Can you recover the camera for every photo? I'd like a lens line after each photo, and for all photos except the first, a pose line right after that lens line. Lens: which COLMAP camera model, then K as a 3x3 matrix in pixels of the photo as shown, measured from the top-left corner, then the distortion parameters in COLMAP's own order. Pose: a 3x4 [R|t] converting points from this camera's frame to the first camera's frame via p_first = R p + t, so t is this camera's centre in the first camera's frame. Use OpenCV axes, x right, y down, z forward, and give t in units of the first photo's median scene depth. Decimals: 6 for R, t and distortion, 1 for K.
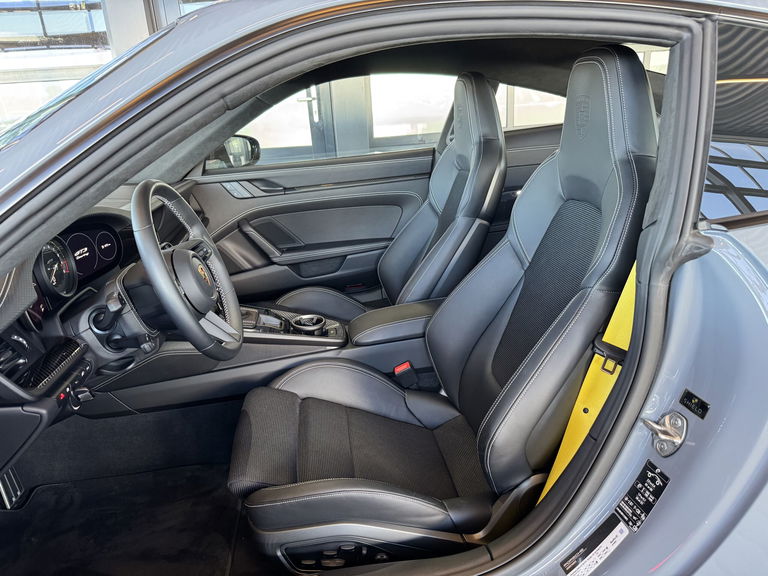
lens RADIAL K [[543.0, 0, 383.8], [0, 543.0, 285.8], [0, 0, 1]] dist [0.024781, -0.025583]
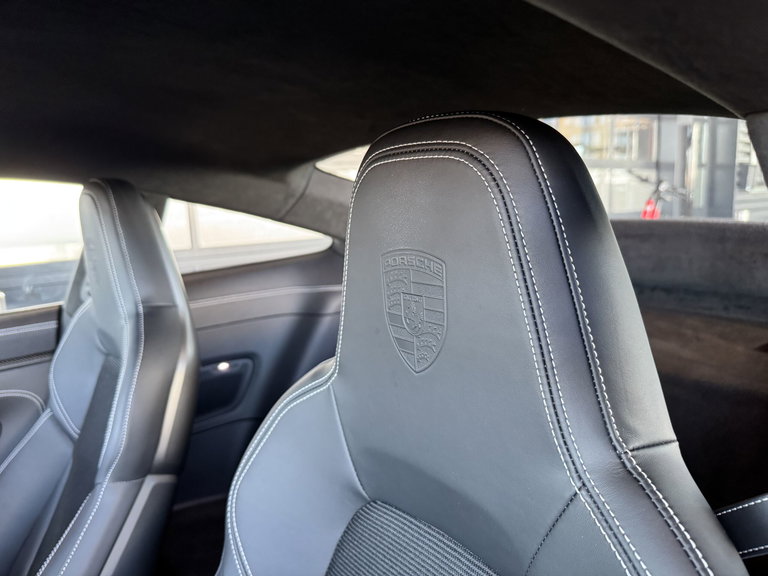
lens RADIAL K [[543.0, 0, 382.2], [0, 543.0, 287.0], [0, 0, 1]] dist [0.024781, -0.025583]
pose [[0.852324, -0.068687, 0.518485, 0.100826], [0.164383, 0.976283, -0.140891, -0.163748], [-0.496511, 0.205315, 0.843400, 0.423299]]
